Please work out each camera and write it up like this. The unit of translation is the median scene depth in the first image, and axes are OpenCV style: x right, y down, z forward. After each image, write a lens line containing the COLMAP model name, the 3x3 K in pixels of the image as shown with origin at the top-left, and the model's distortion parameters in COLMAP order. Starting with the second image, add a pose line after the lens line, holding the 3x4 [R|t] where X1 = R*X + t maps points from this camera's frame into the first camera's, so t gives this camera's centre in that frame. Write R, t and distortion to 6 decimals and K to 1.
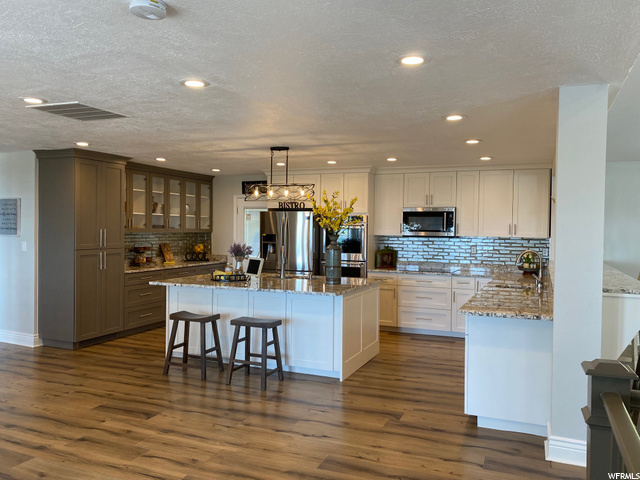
lens RADIAL K [[517.8, 0, 316.6], [0, 517.8, 239.1], [0, 0, 1]] dist [0.024989, -0.003065]
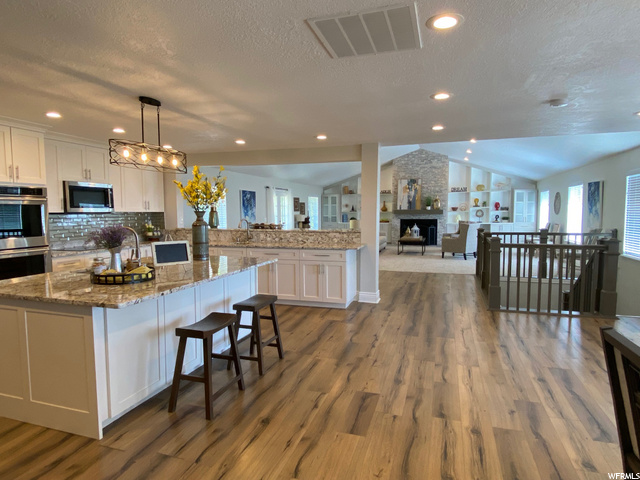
lens RADIAL K [[392.7, 0, 322.0], [0, 392.7, 244.4], [0, 0, 1]] dist [0.046512, -0.046665]
pose [[-0.105262, -0.096750, 0.989727, -0.572362], [0.025834, 0.994654, 0.099979, -0.009039], [-0.994109, 0.036092, -0.102200, 0.650605]]
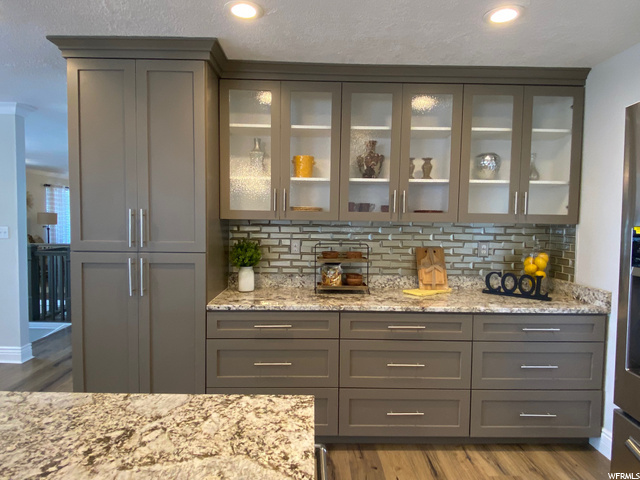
lens RADIAL K [[392.7, 0, 315.3], [0, 392.7, 241.5], [0, 0, 1]] dist [0.046512, -0.046665]
pose [[0.411419, 0.043586, -0.910404, -0.024801], [-0.030344, 0.998957, 0.034112, -0.005810], [0.910941, 0.013591, 0.412312, 0.898531]]
